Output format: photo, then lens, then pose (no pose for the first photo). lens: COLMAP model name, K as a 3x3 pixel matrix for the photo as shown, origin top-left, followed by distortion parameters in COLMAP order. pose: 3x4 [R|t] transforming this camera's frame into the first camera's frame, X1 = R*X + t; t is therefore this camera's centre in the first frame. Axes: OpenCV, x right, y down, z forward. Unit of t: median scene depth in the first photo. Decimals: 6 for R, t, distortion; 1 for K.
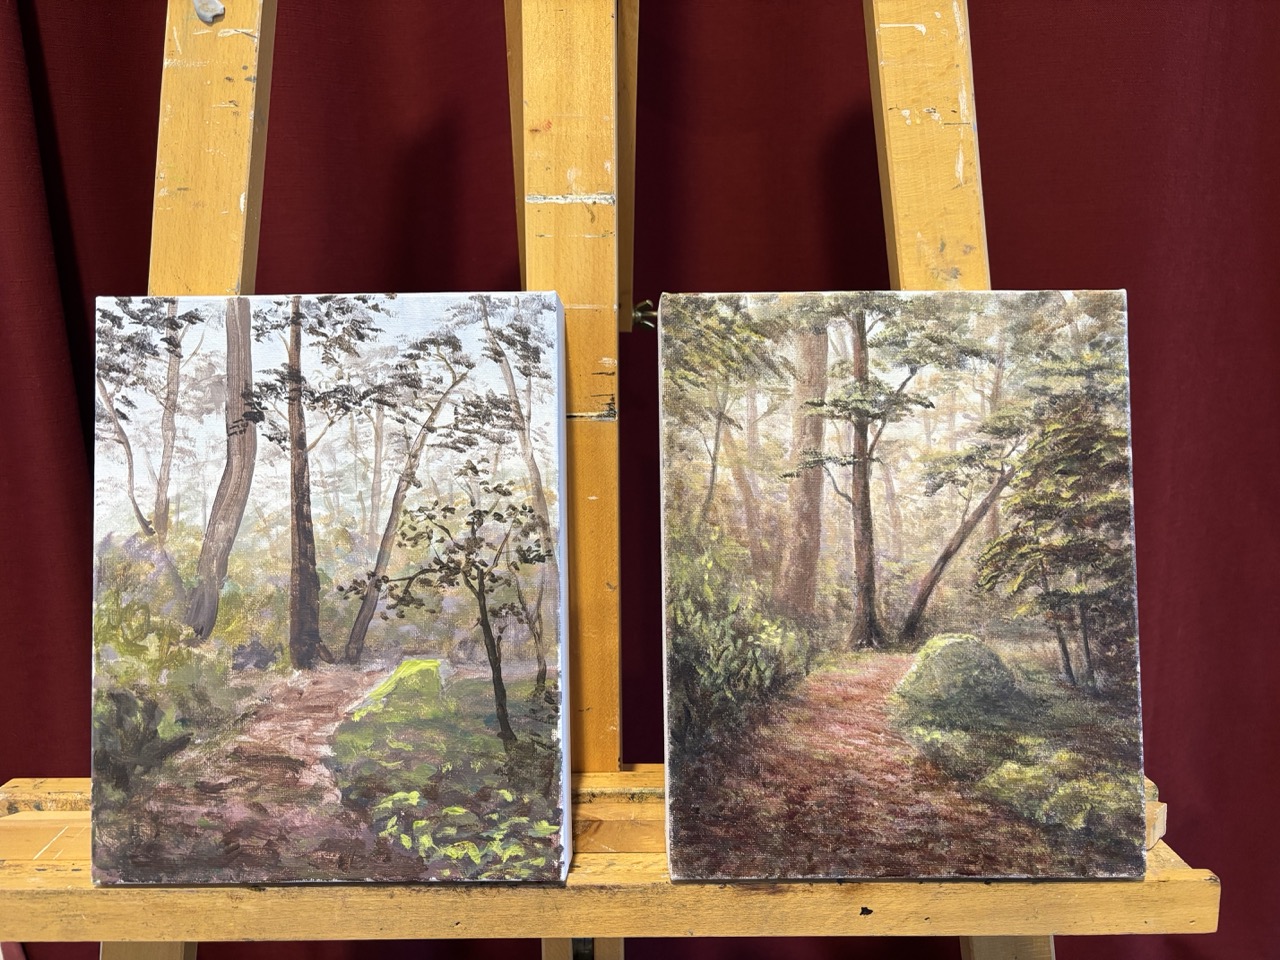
lens RADIAL K [[966.1, 0, 642.0], [0, 966.1, 479.6], [0, 0, 1]] dist [0.009745, 0.001385]
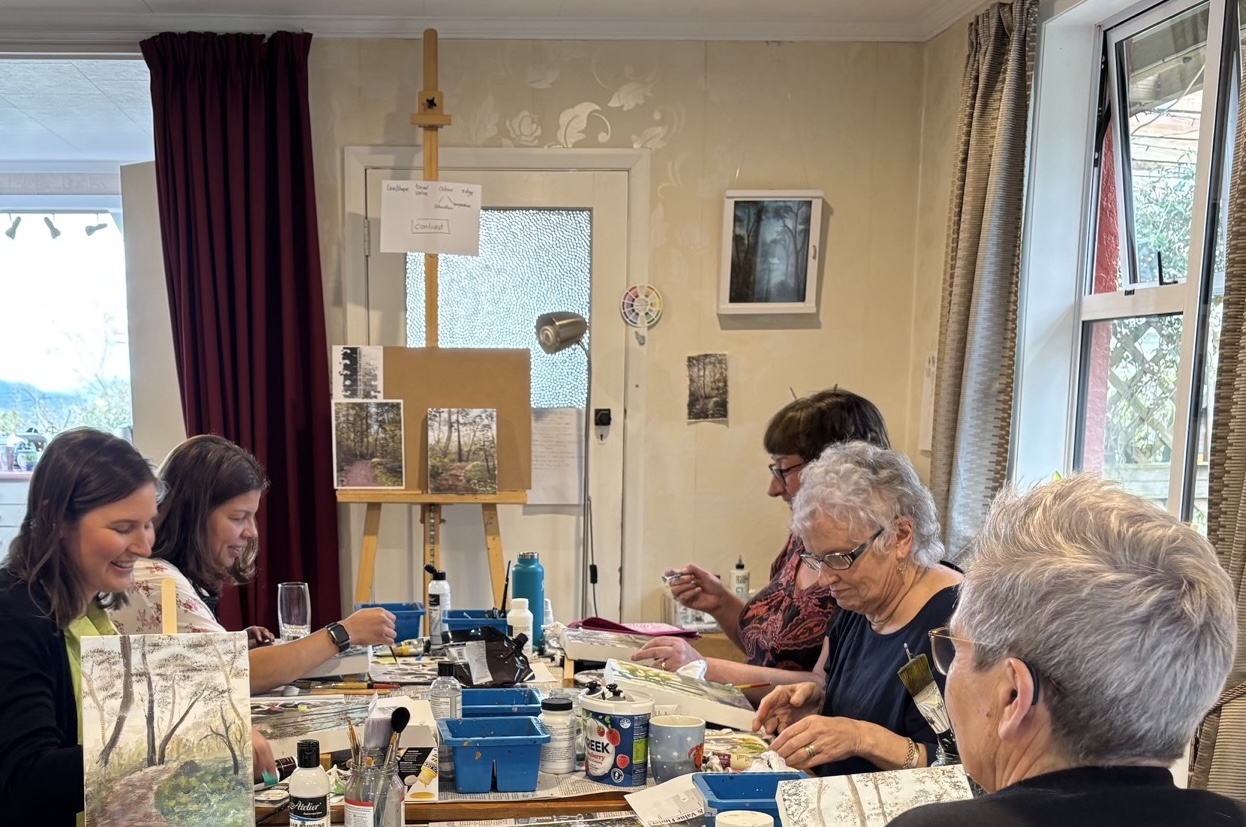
lens RADIAL K [[948.7, 0, 622.0], [0, 948.7, 415.9], [0, 0, 1]] dist [-0.003353, -0.000085]
pose [[0.999890, 0.014700, -0.002015, 0.821508], [-0.014323, 0.991749, 0.127395, -1.018613], [0.003872, -0.127352, 0.991850, -5.688166]]
